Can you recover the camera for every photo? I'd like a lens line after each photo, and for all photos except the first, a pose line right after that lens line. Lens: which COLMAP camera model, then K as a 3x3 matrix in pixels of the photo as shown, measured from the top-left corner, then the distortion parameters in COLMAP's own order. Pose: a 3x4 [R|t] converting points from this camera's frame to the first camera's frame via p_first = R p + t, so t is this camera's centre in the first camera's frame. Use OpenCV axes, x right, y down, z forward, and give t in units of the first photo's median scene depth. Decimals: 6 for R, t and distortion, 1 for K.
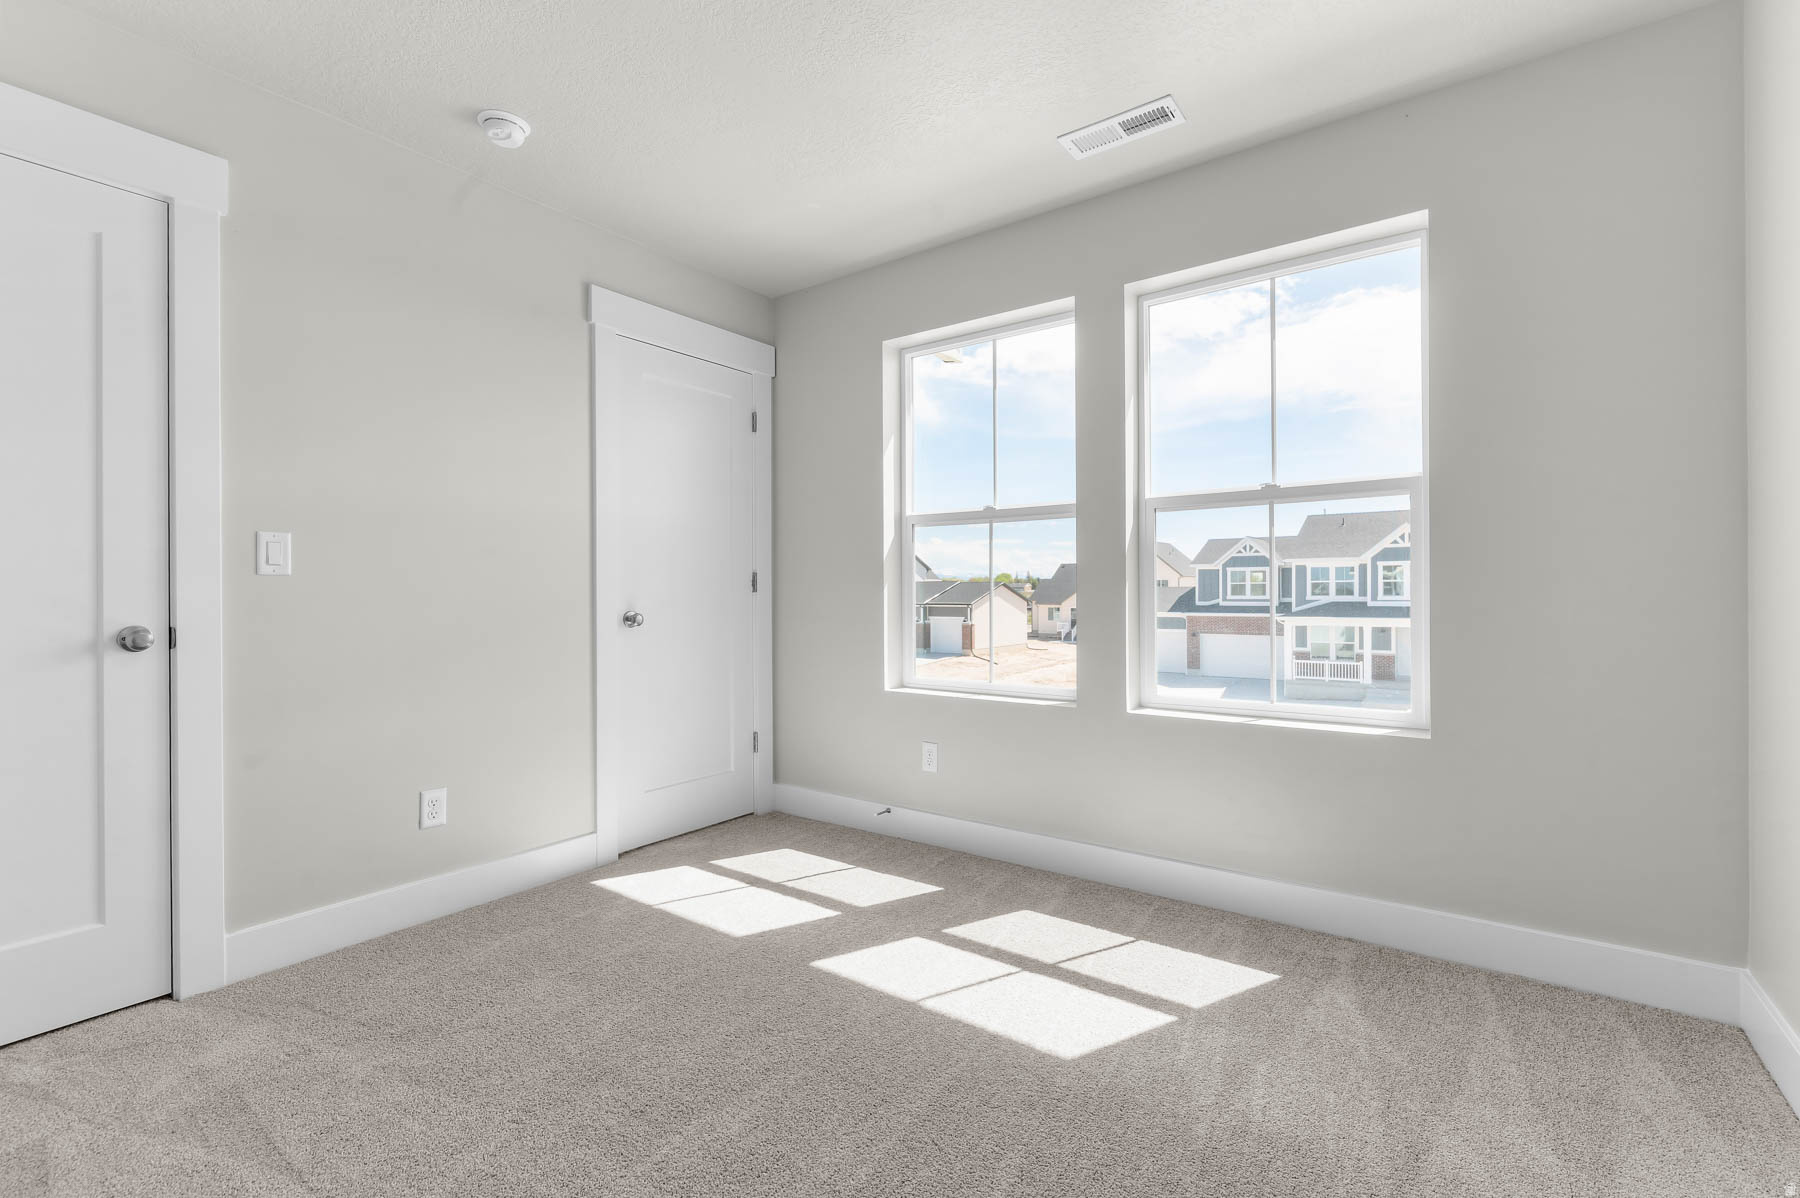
lens RADIAL K [[780.6, 0, 897.7], [0, 780.6, 589.2], [0, 0, 1]] dist [0.023653, -0.000029]
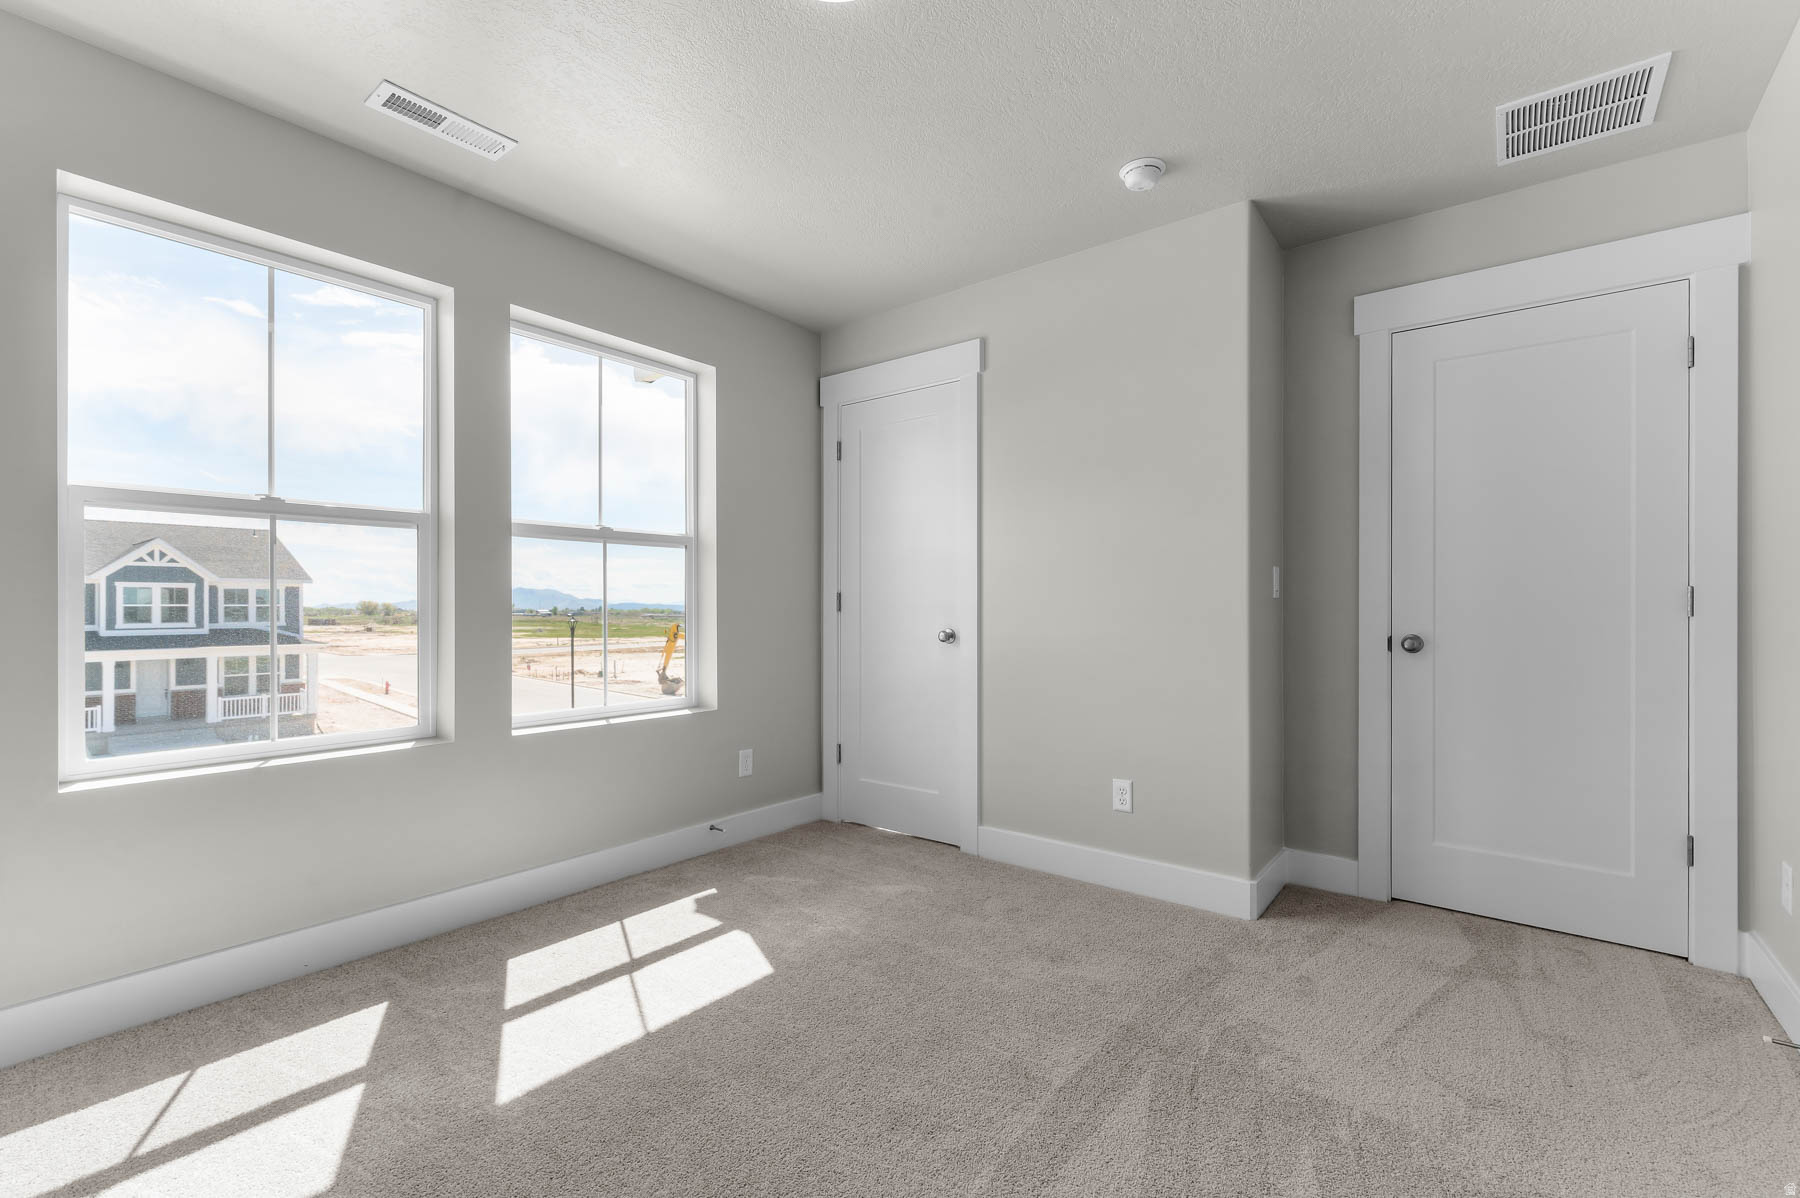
lens RADIAL K [[764.6, 0, 899.5], [0, 764.6, 616.4], [0, 0, 1]] dist [-0.023998, 0.000099]
pose [[0.034589, -0.000245, 0.999402, -0.590574], [0.000110, 1.000000, 0.000241, 0.004927], [-0.999402, 0.000102, 0.034589, 0.425812]]
